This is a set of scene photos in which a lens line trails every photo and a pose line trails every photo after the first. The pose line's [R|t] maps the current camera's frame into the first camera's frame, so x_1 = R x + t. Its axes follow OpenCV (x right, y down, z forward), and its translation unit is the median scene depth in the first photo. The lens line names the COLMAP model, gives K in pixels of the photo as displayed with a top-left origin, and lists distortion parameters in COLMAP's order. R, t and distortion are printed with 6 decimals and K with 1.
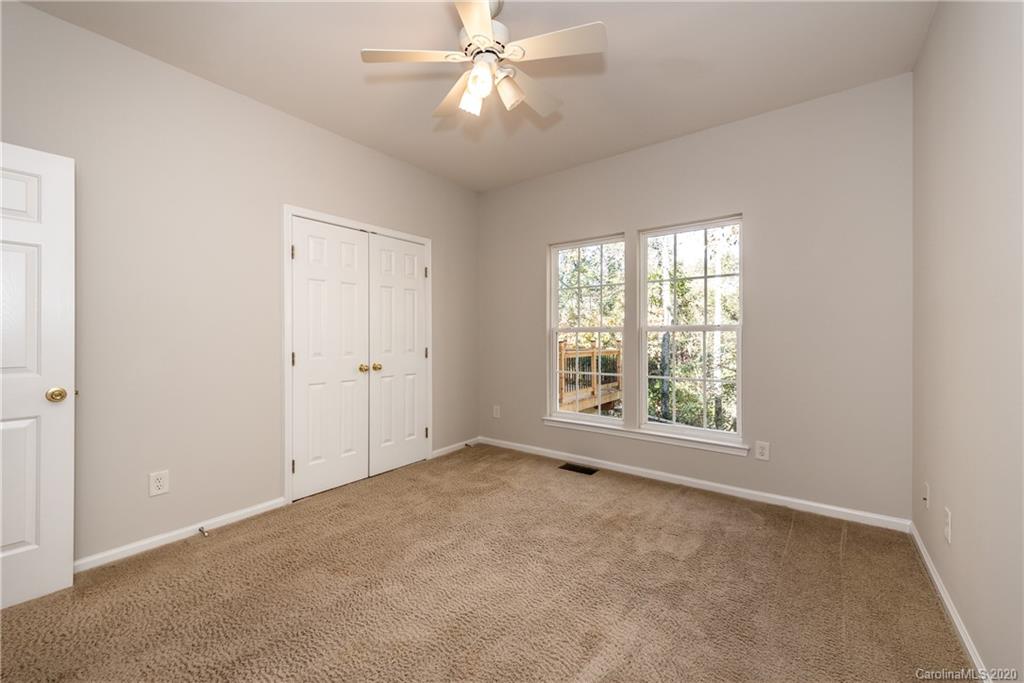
lens RADIAL K [[403.2, 0, 520.6], [0, 403.2, 341.9], [0, 0, 1]] dist [0.000143, -0.000498]
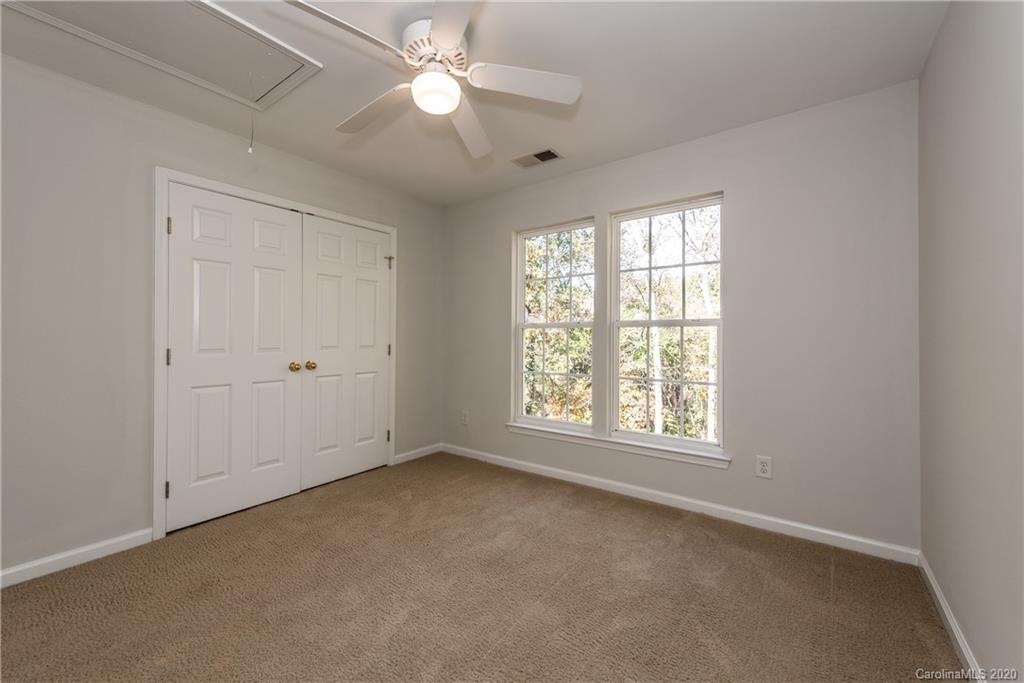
lens RADIAL K [[408.3, 0, 512.2], [0, 408.3, 336.5], [0, 0, 1]] dist [0.002532, 0.000381]
pose [[0.999960, 0.003316, 0.008342, 0.074857], [-0.003269, 0.999978, -0.005703, 0.002003], [-0.008361, 0.005675, 0.999949, 0.103675]]
